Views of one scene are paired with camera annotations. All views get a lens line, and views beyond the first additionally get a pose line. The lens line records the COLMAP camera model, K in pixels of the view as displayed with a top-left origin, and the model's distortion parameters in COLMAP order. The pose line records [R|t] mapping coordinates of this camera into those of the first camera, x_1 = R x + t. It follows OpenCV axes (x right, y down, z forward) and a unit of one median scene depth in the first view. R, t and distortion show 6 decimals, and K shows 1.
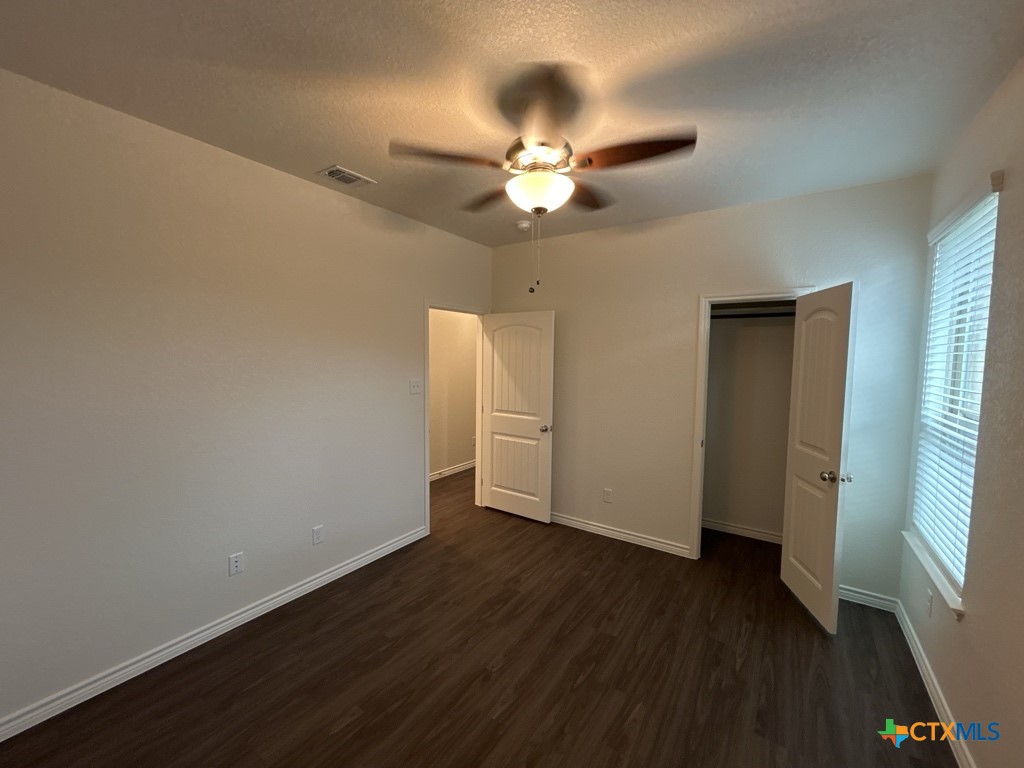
lens RADIAL K [[410.7, 0, 513.4], [0, 410.7, 384.9], [0, 0, 1]] dist [-0.002790, 0.000897]
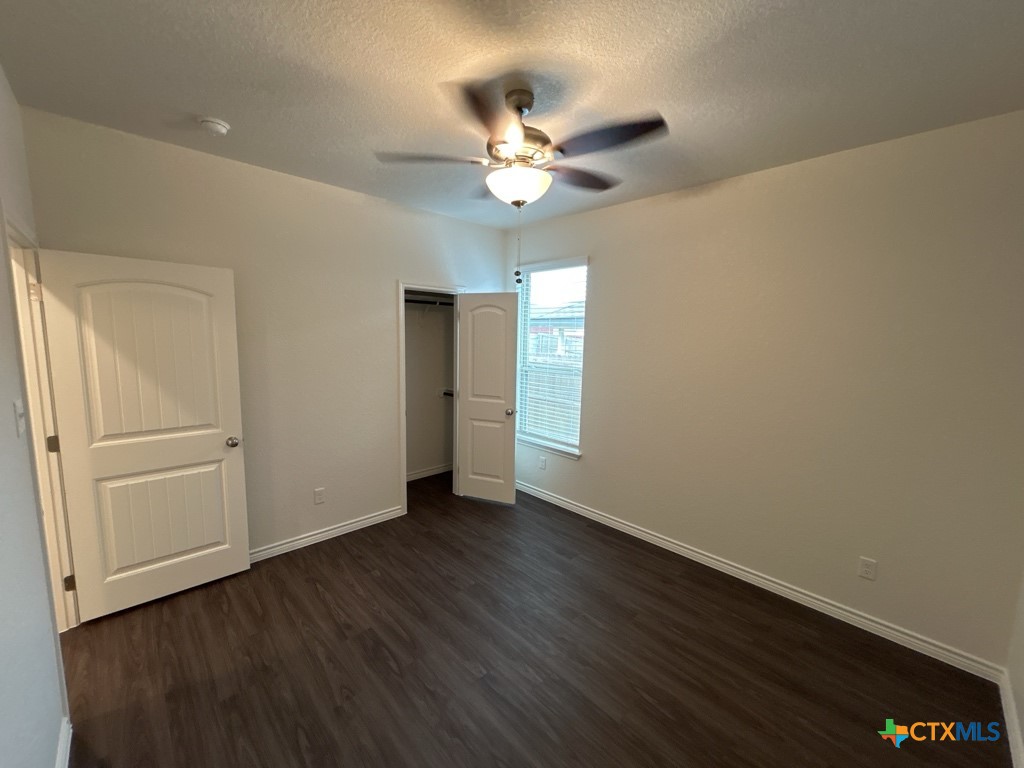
lens RADIAL K [[413.2, 0, 512.0], [0, 413.2, 384.0], [0, 0, 1]] dist [0.007627, 0.000314]
pose [[0.210425, -0.127138, 0.969308, -0.636091], [0.050796, 0.991590, 0.119033, -0.063346], [-0.976289, 0.024190, 0.215114, 0.506599]]
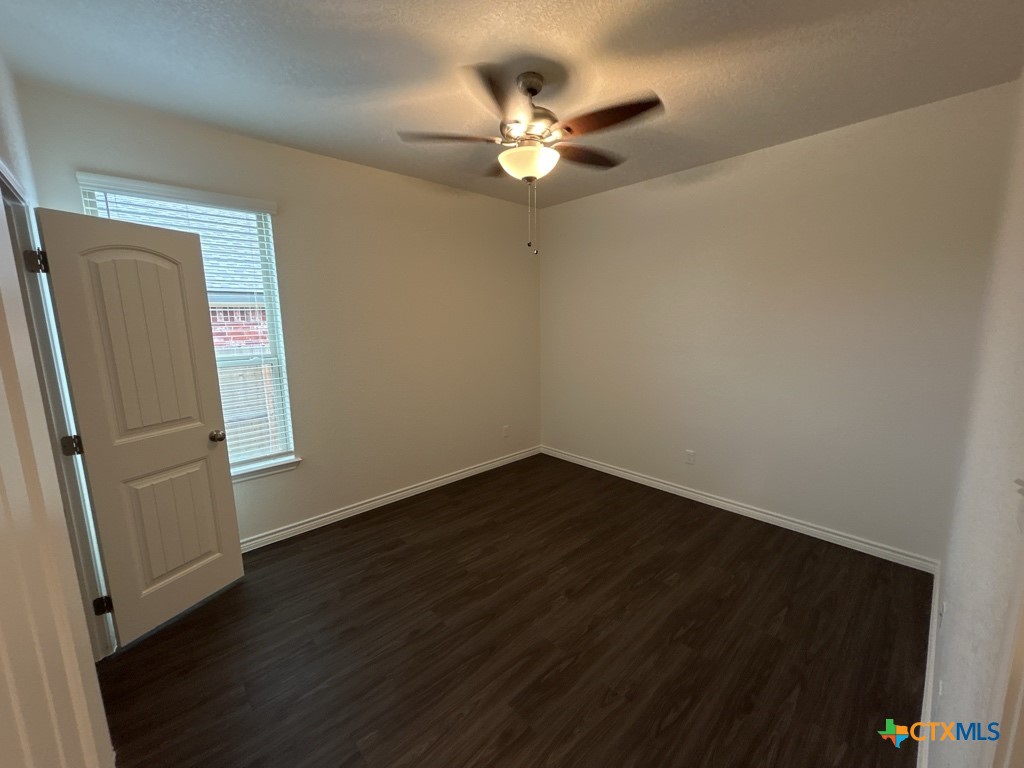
lens RADIAL K [[410.7, 0, 513.4], [0, 410.7, 384.9], [0, 0, 1]] dist [-0.002790, 0.000897]
pose [[-0.975826, -0.033527, 0.215960, -0.098591], [0.016998, 0.973526, 0.227942, -0.083859], [-0.217886, 0.226103, -0.949423, 1.392437]]
